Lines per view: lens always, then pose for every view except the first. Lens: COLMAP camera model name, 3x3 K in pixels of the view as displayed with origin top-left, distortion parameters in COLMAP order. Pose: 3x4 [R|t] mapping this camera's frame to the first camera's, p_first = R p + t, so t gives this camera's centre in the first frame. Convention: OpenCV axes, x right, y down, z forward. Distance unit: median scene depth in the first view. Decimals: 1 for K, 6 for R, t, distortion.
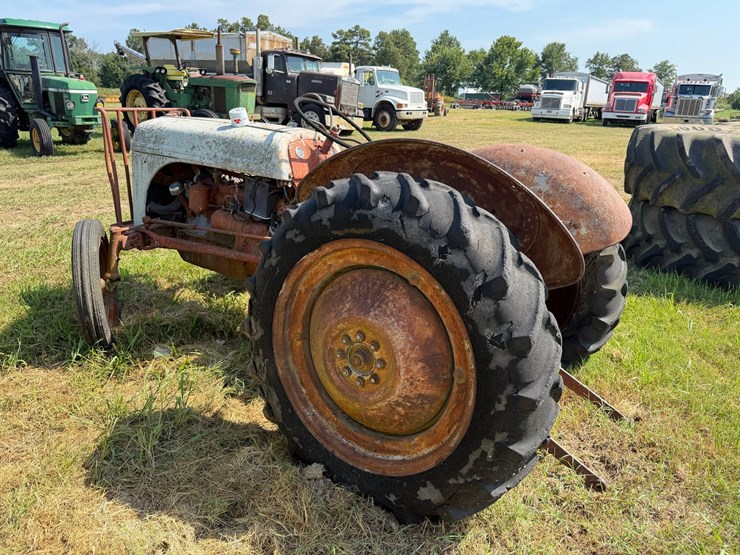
lens RADIAL K [[529.3, 0, 370.8], [0, 529.3, 275.3], [0, 0, 1]] dist [0.034922, -0.043279]
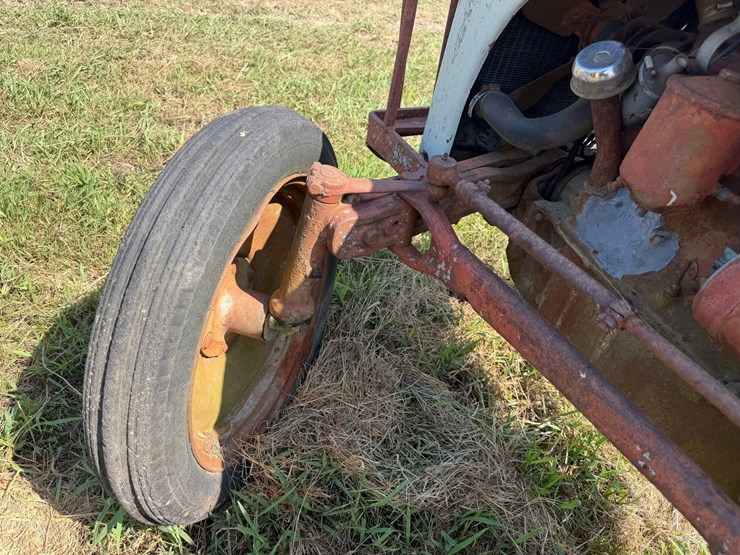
lens RADIAL K [[535.6, 0, 367.6], [0, 535.6, 280.6], [0, 0, 1]] dist [0.056284, -0.077586]
pose [[0.787807, 0.438739, -0.432282, -0.050584], [-0.290071, 0.883428, 0.367987, -0.023270], [0.543340, -0.164510, 0.823236, 0.122070]]
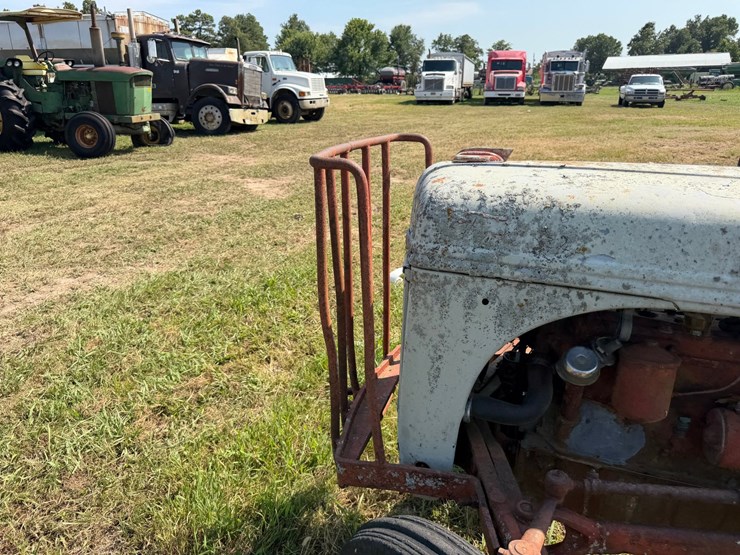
lens RADIAL K [[541.0, 0, 374.6], [0, 541.0, 277.5], [0, 0, 1]] dist [-0.001999, 0.004206]
pose [[0.966718, -0.122924, 0.224377, -0.096192], [0.117910, 0.992384, 0.035664, -0.042008], [-0.227052, -0.008021, 0.973850, 0.113051]]
